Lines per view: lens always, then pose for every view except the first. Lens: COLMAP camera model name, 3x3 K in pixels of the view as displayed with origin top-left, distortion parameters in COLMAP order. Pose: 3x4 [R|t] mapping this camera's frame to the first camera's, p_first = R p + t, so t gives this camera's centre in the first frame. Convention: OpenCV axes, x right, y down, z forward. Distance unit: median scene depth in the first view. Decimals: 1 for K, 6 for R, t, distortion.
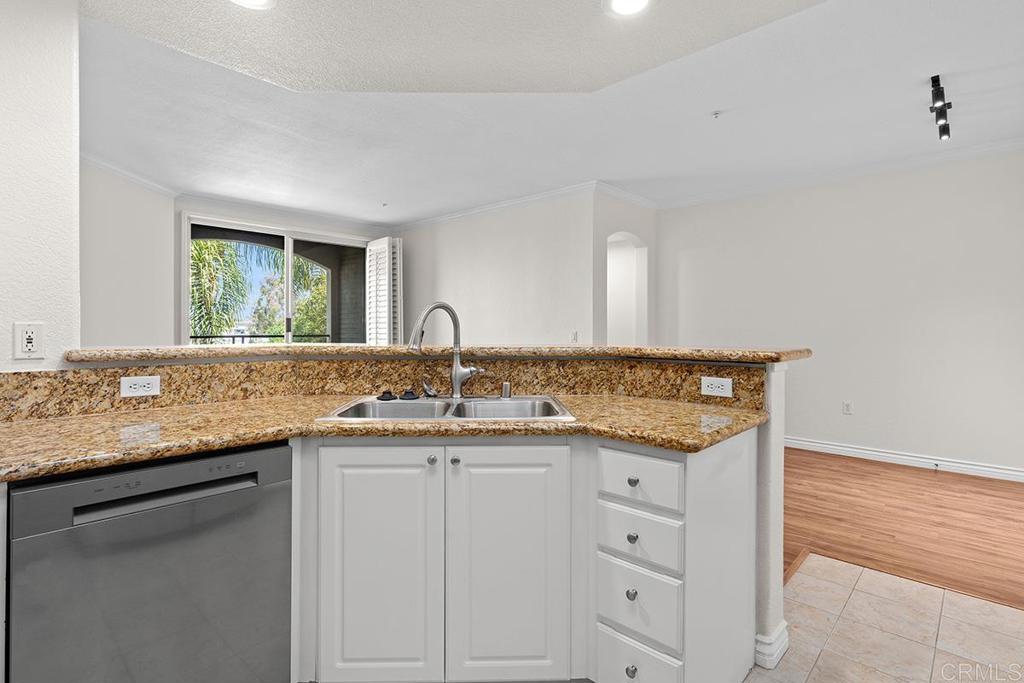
lens RADIAL K [[498.0, 0, 506.3], [0, 498.0, 329.1], [0, 0, 1]] dist [-0.002227, 0.000855]
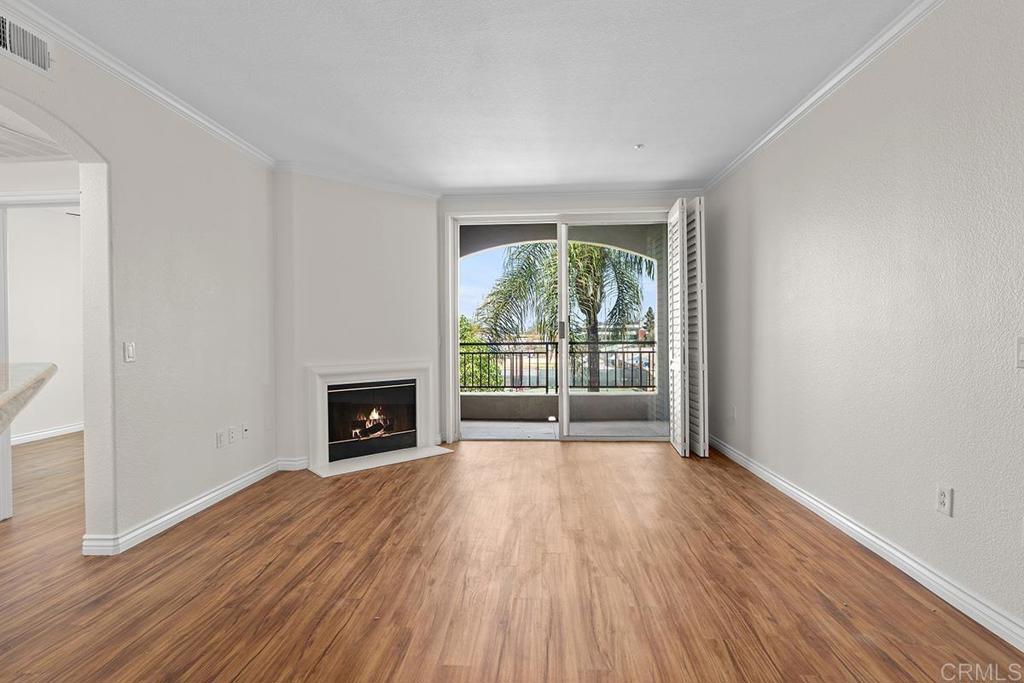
lens RADIAL K [[492.3, 0, 508.6], [0, 492.3, 336.9], [0, 0, 1]] dist [-0.003385, 0.000710]
pose [[0.642556, -0.003715, -0.766229, 0.444039], [0.009318, 0.999952, 0.002966, 0.002730], [0.766182, -0.009045, 0.642560, 1.344590]]
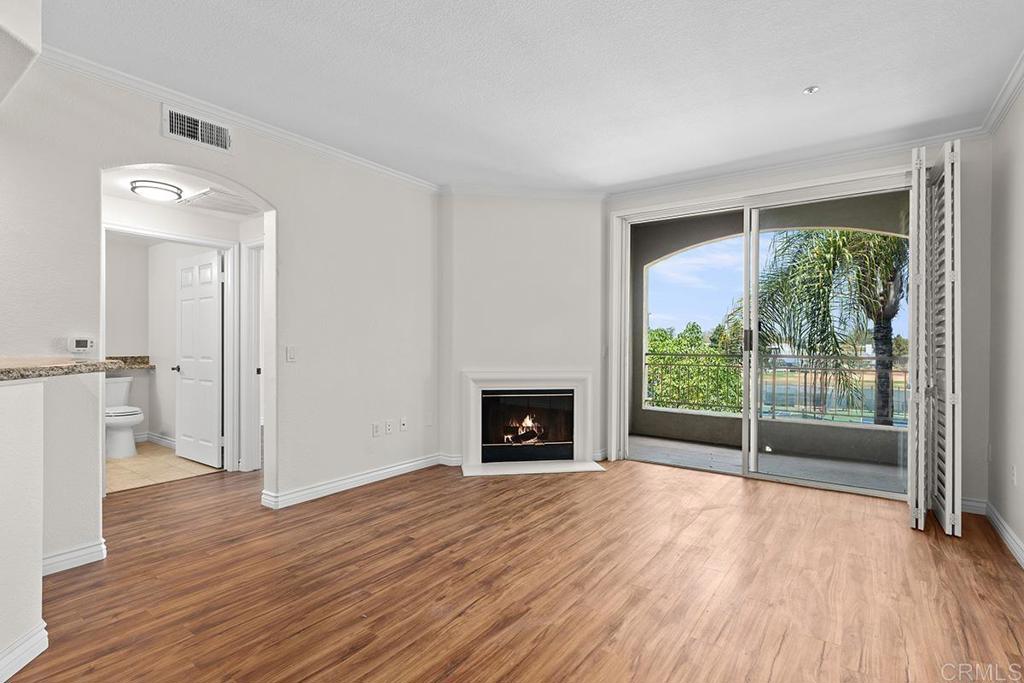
lens RADIAL K [[495.0, 0, 508.9], [0, 495.0, 344.0], [0, 0, 1]] dist [-0.002479, 0.001007]
pose [[0.137662, 0.001321, -0.990478, 0.586707], [-0.005366, 0.999985, 0.000588, -0.003118], [0.990465, 0.005234, 0.137667, 1.957872]]
